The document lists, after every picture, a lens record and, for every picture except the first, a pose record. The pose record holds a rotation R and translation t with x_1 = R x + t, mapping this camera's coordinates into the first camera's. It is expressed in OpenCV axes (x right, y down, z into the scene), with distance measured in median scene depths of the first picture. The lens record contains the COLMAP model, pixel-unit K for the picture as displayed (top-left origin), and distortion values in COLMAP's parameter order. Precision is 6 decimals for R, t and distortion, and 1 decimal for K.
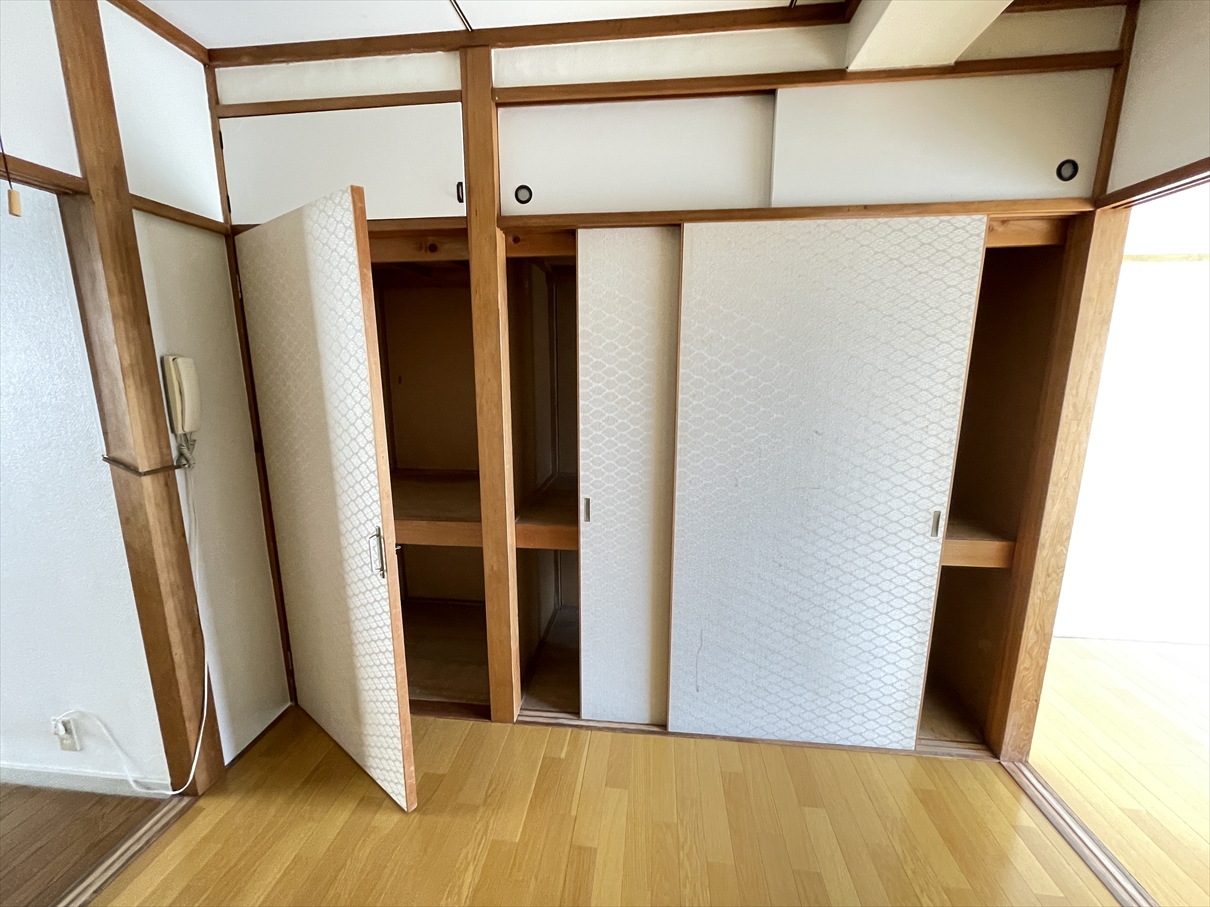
lens RADIAL K [[491.1, 0, 605.1], [0, 491.1, 452.5], [0, 0, 1]] dist [-0.000115, -0.000099]
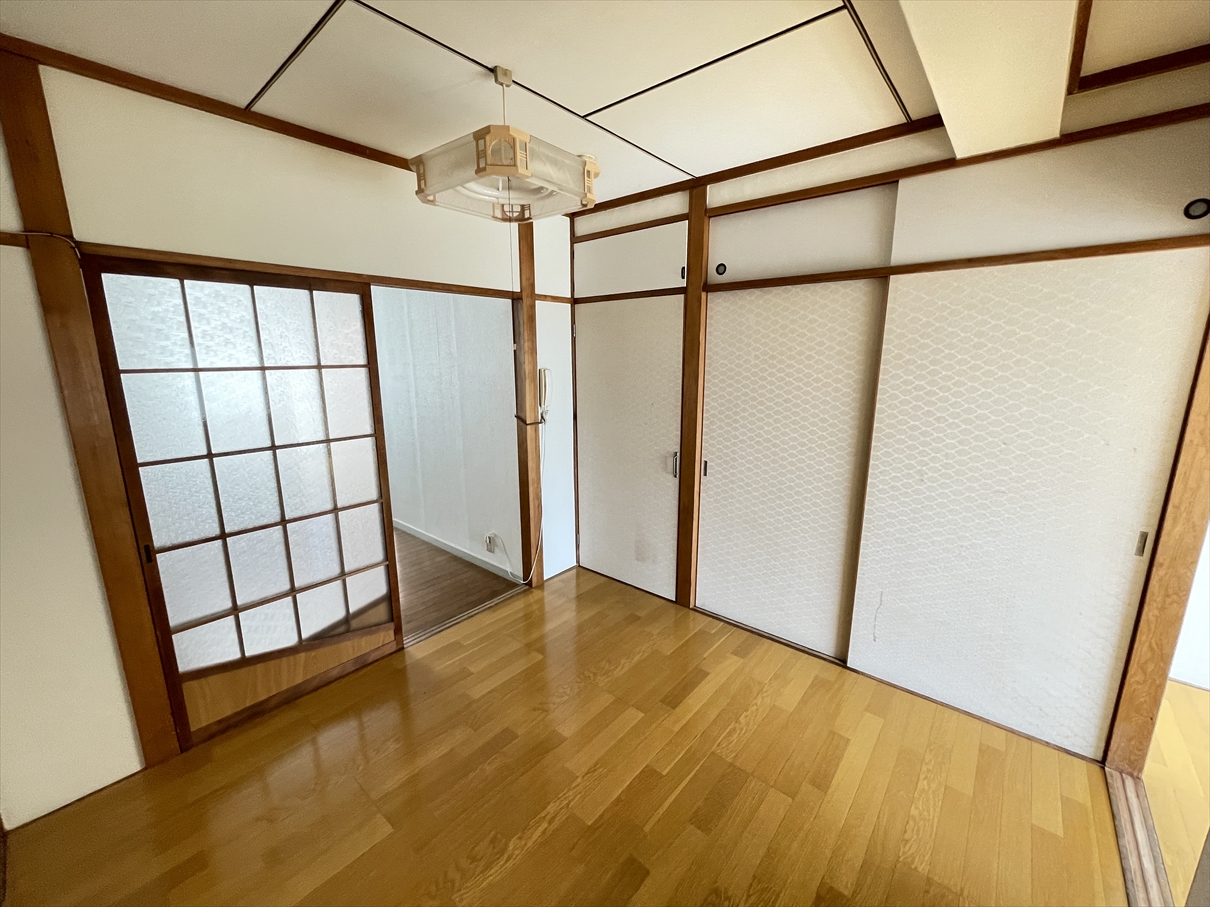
lens RADIAL K [[491.1, 0, 605.6], [0, 491.1, 451.5], [0, 0, 1]] dist [-0.000115, -0.000099]
pose [[0.825561, 0.110404, -0.553408, 0.477218], [-0.102068, 0.993714, 0.045980, 0.024249], [0.555006, 0.018526, 0.831640, -0.523072]]
